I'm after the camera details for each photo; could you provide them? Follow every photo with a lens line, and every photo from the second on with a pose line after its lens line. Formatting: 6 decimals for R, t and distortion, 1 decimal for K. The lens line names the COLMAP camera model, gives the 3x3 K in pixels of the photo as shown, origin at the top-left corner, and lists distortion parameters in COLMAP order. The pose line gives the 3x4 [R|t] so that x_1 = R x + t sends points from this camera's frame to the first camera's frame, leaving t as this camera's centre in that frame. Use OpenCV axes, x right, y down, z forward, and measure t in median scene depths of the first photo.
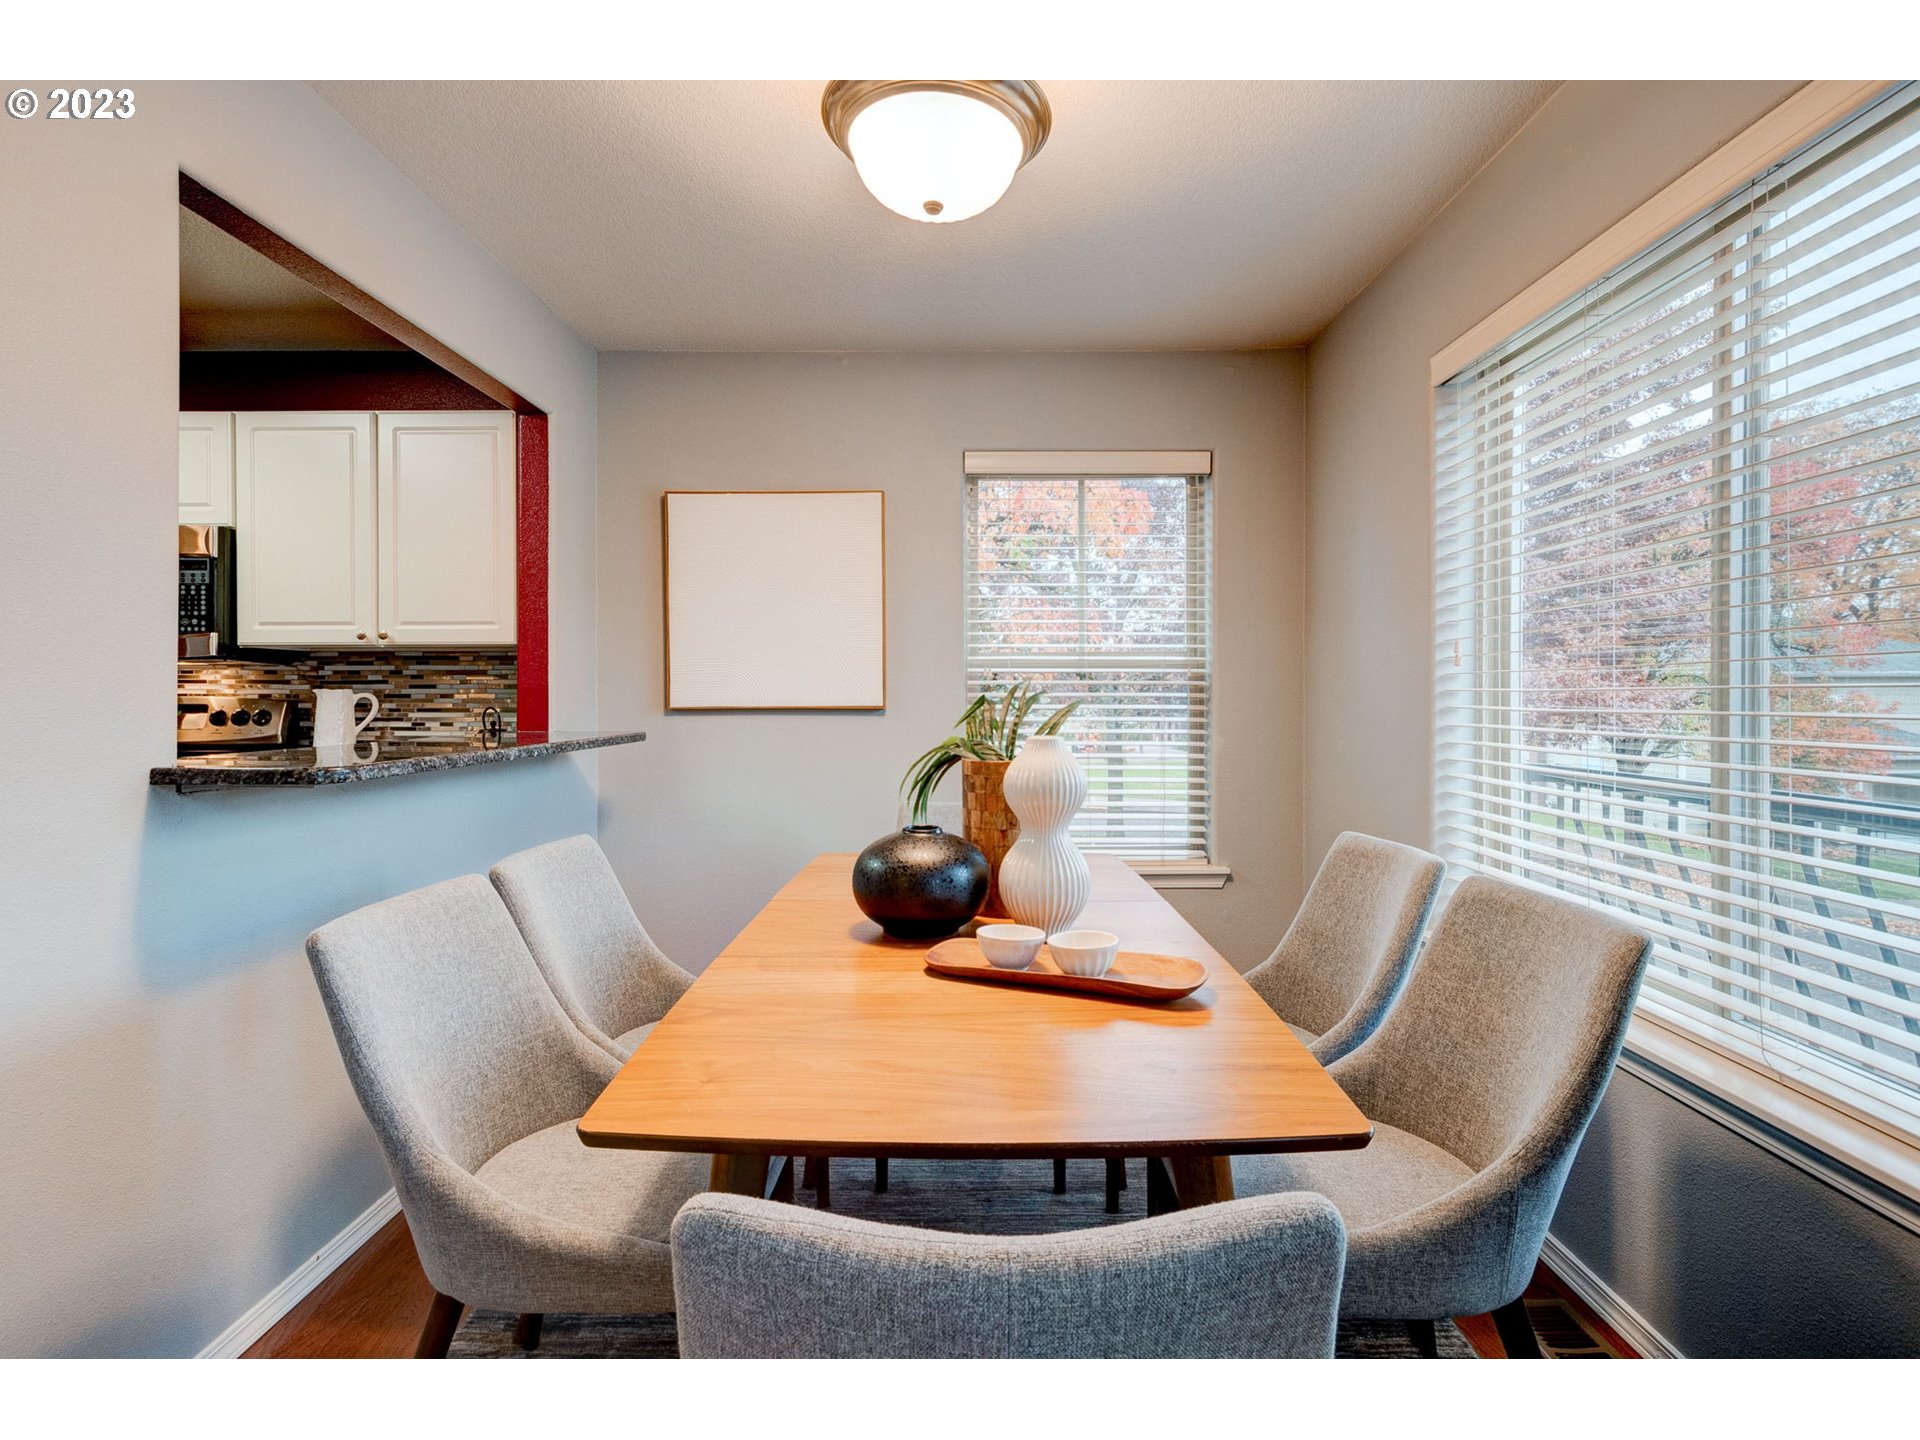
lens RADIAL K [[933.8, 0, 956.2], [0, 933.8, 694.2], [0, 0, 1]] dist [0.008005, 0.000706]
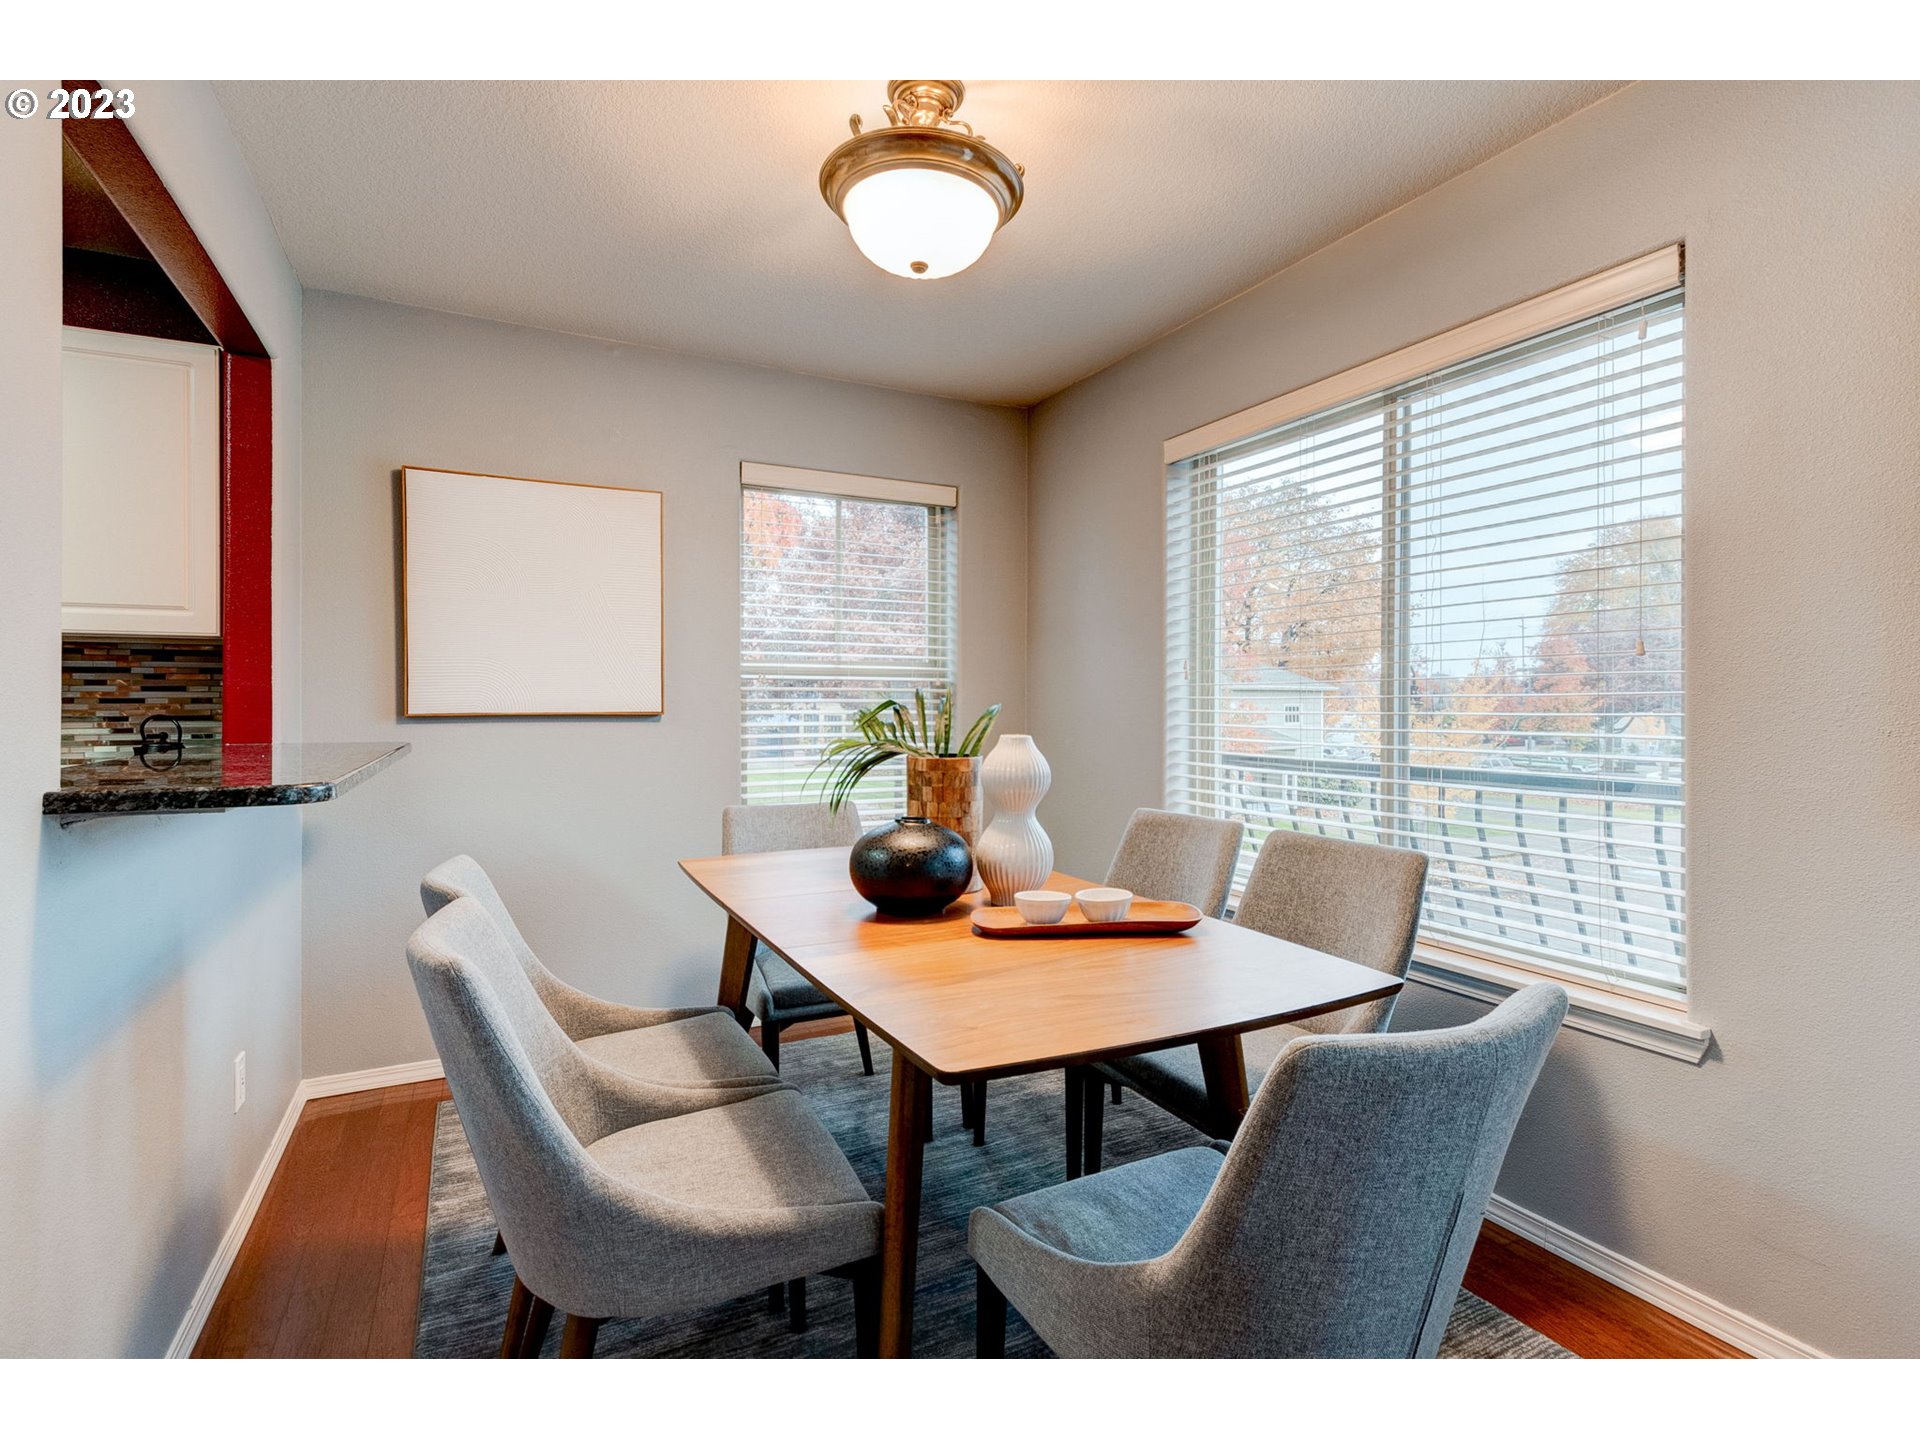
lens RADIAL K [[933.8, 0, 950.6], [0, 933.8, 703.5], [0, 0, 1]] dist [0.008005, 0.000706]
pose [[0.885722, 0.000834, 0.464214, -0.285412], [-0.001784, 0.999997, 0.001608, 0.001883], [-0.464212, -0.002252, 0.885721, -0.008289]]
